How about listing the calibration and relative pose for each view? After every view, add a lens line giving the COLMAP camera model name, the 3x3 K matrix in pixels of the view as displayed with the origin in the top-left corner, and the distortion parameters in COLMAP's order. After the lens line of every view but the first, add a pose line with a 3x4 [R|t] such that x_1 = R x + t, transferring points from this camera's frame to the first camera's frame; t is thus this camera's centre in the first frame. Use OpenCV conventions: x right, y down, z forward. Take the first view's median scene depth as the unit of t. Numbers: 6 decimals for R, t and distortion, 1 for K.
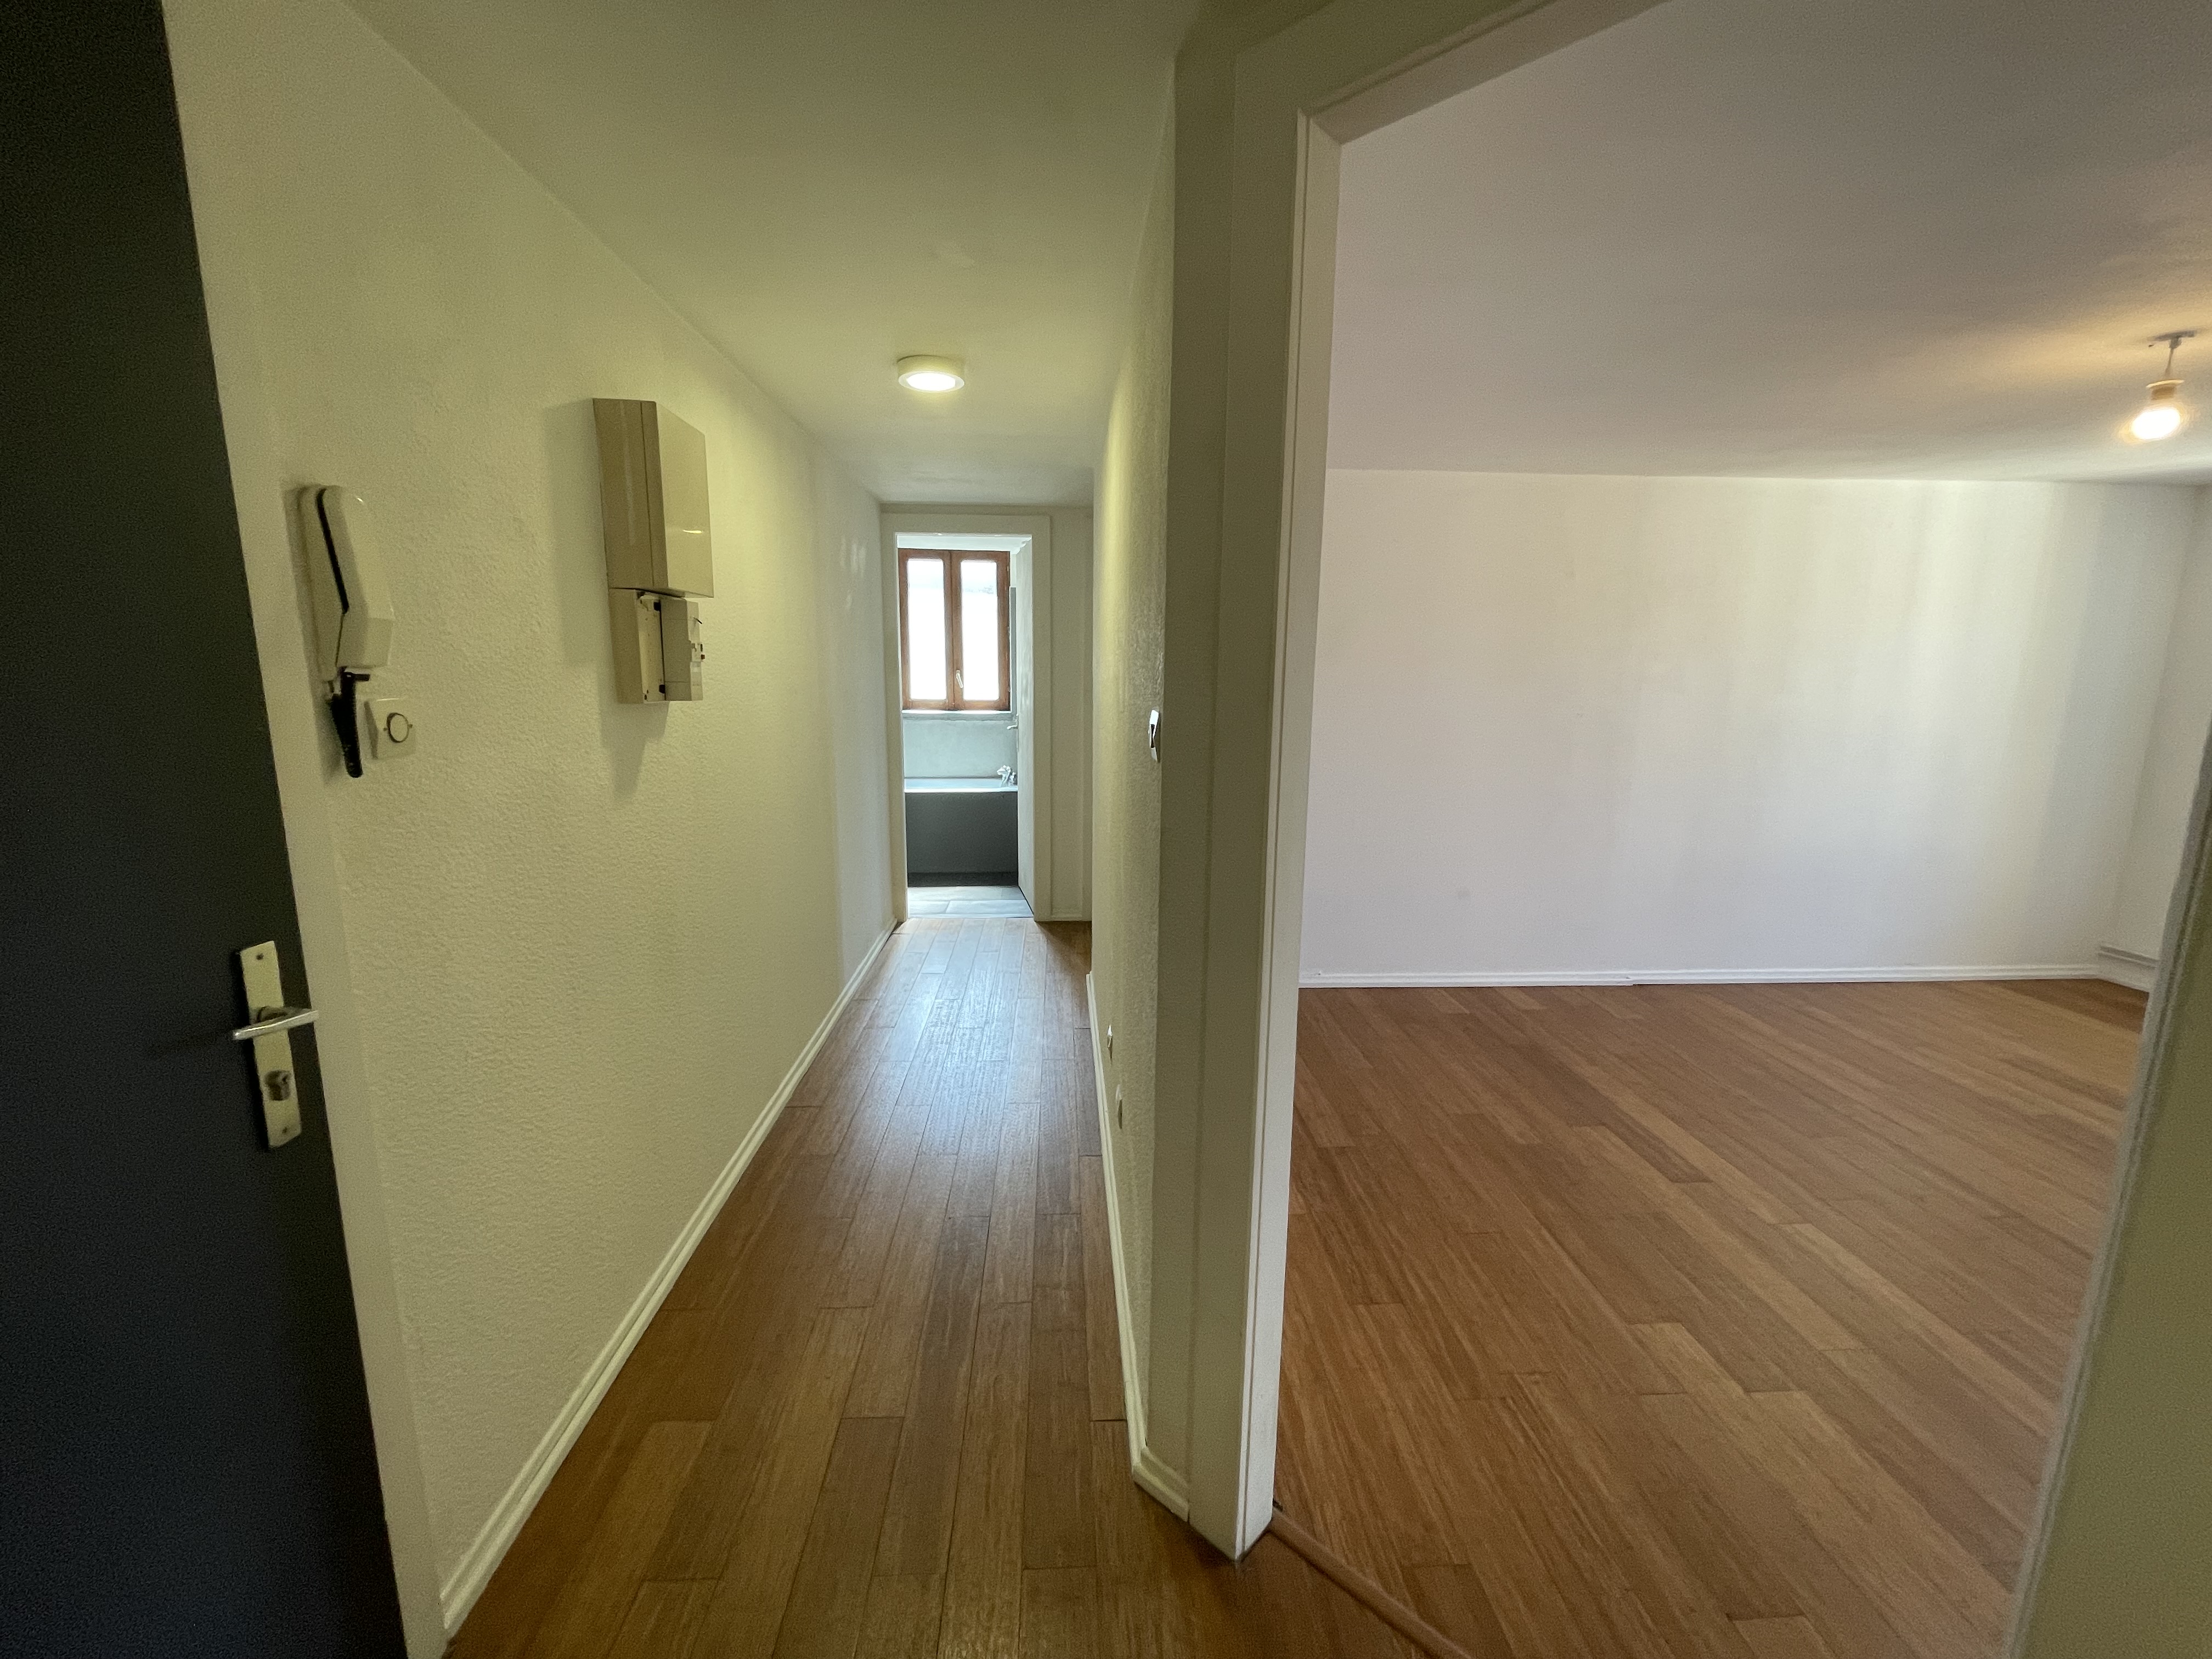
lens RADIAL K [[897.1, 0, 1115.0], [0, 897.1, 835.3], [0, 0, 1]] dist [-0.002299, -0.000534]
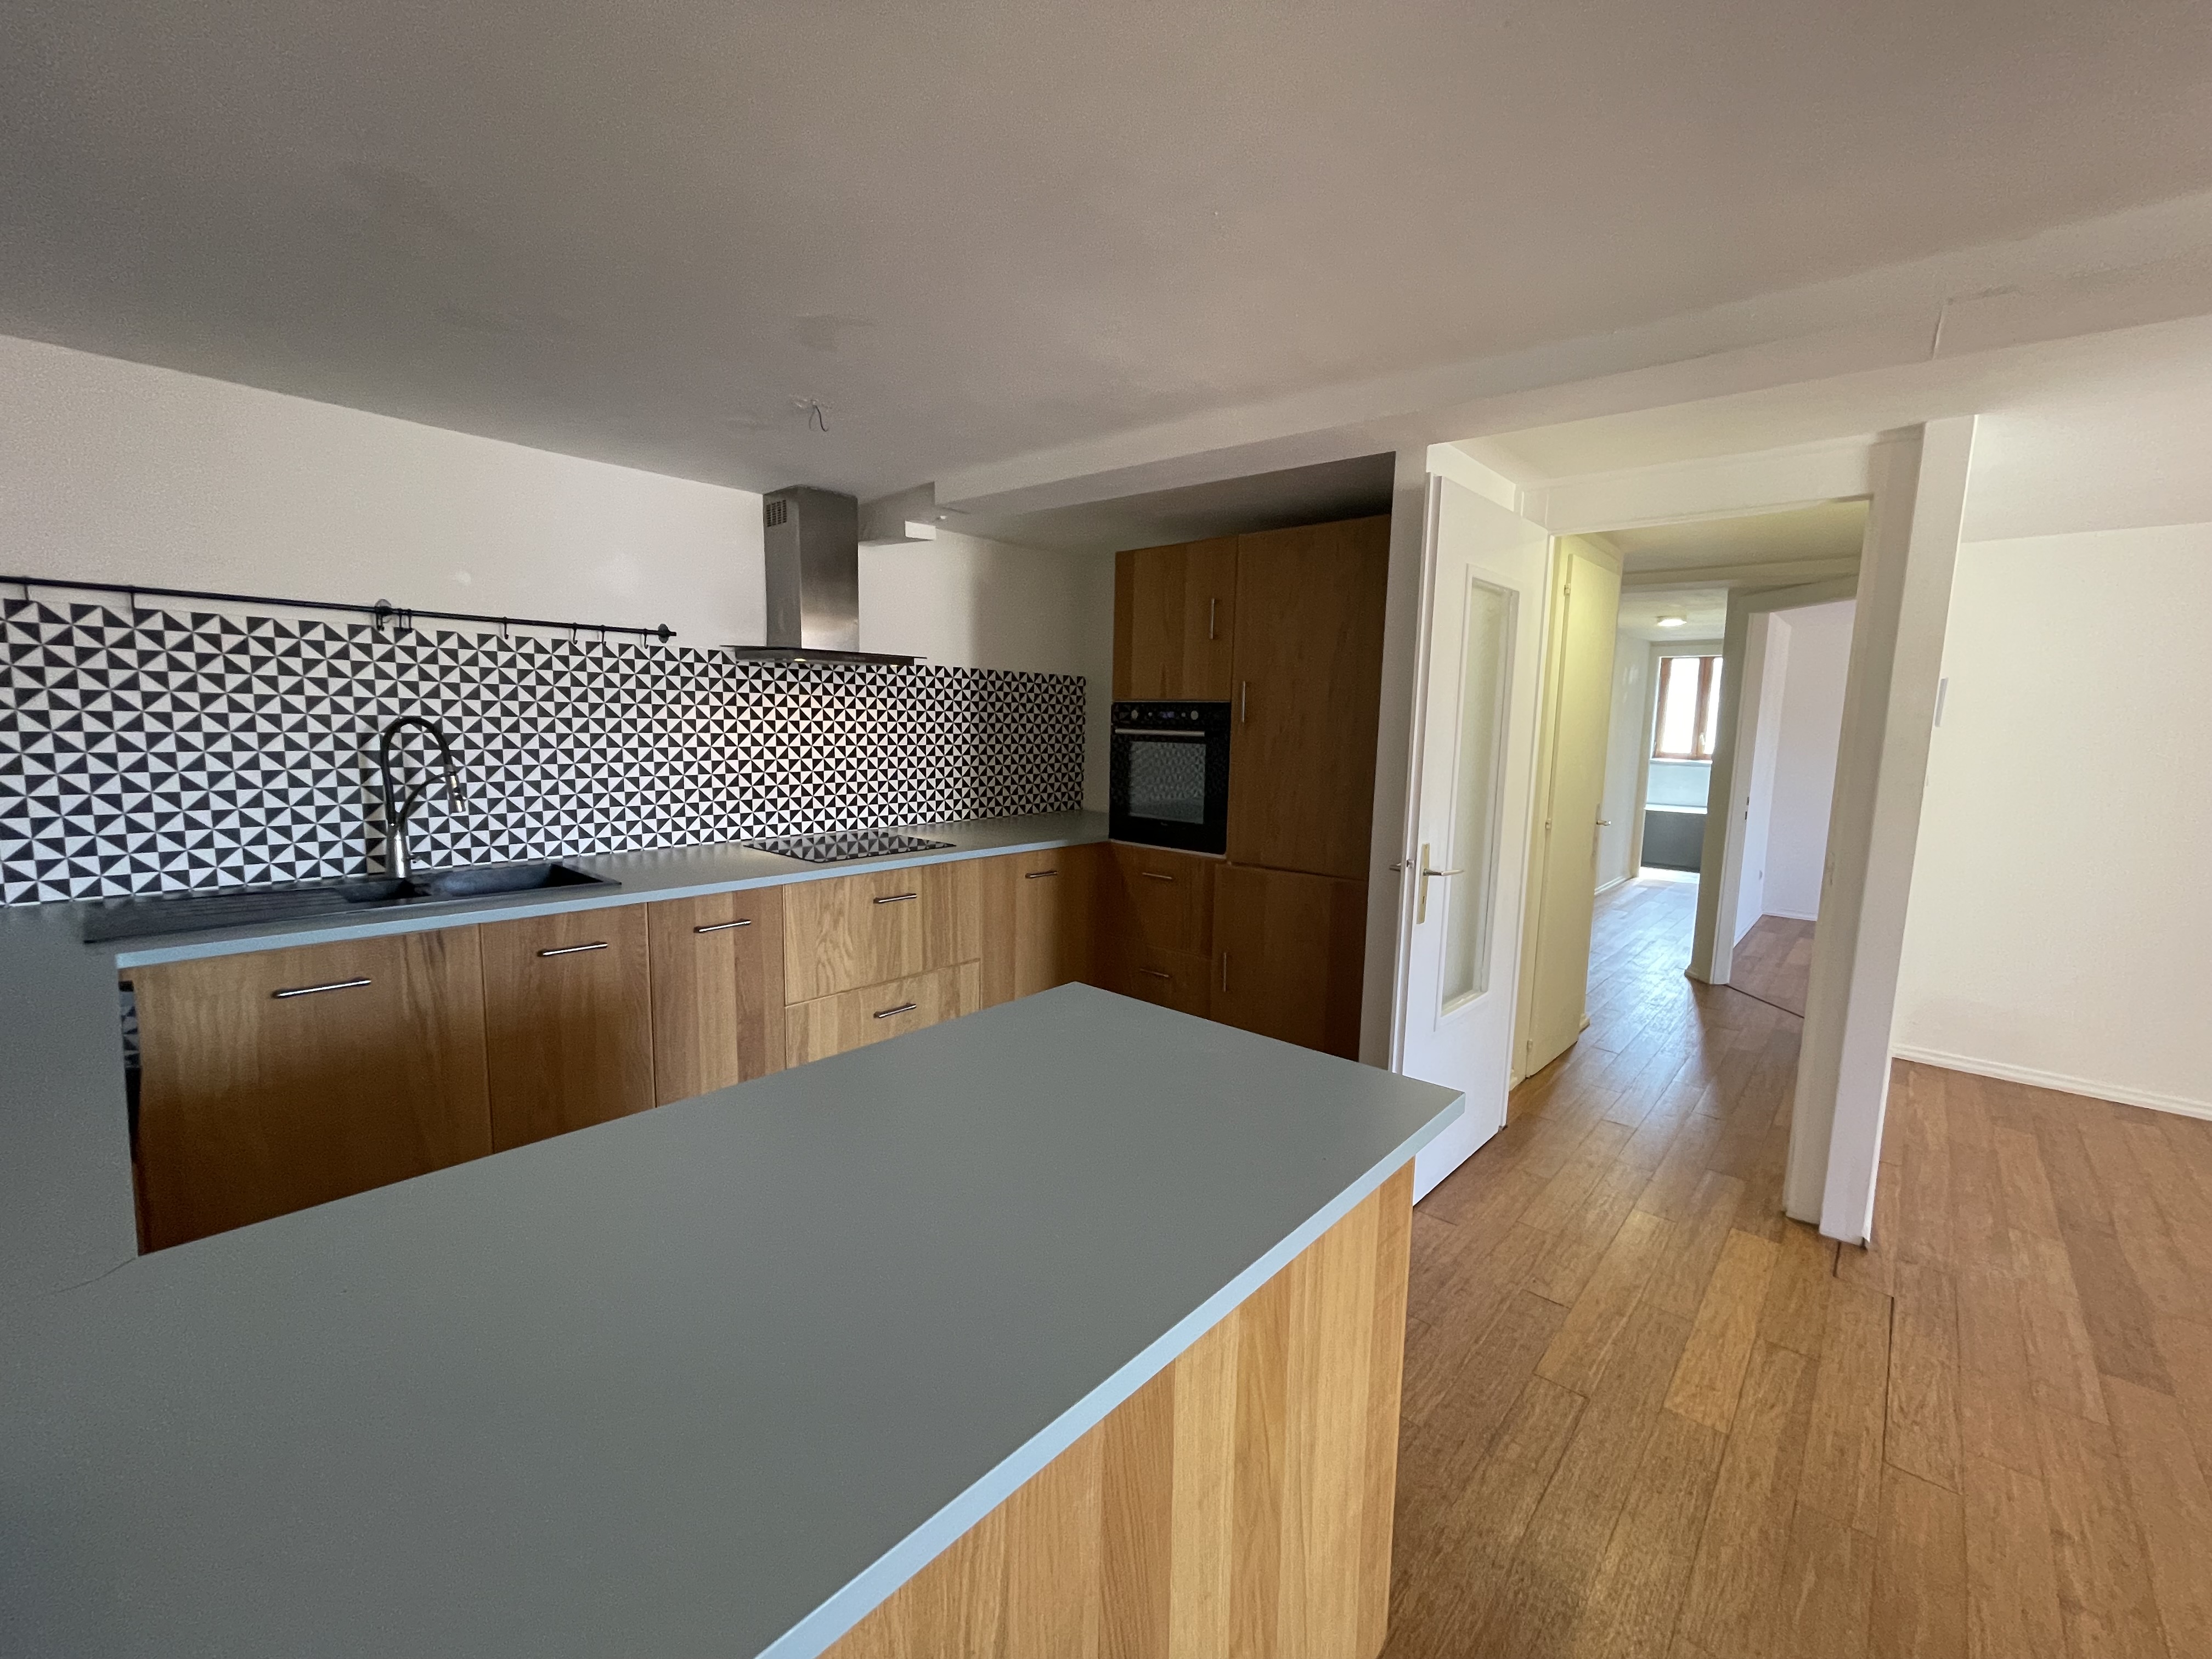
lens RADIAL K [[897.1, 0, 1107.2], [0, 897.1, 832.3], [0, 0, 1]] dist [-0.002299, -0.000534]
pose [[0.709144, 0.095036, -0.698629, 0.224009], [-0.134318, 0.990937, -0.001541, 0.134601], [0.692151, 0.094931, 0.715482, -0.879009]]
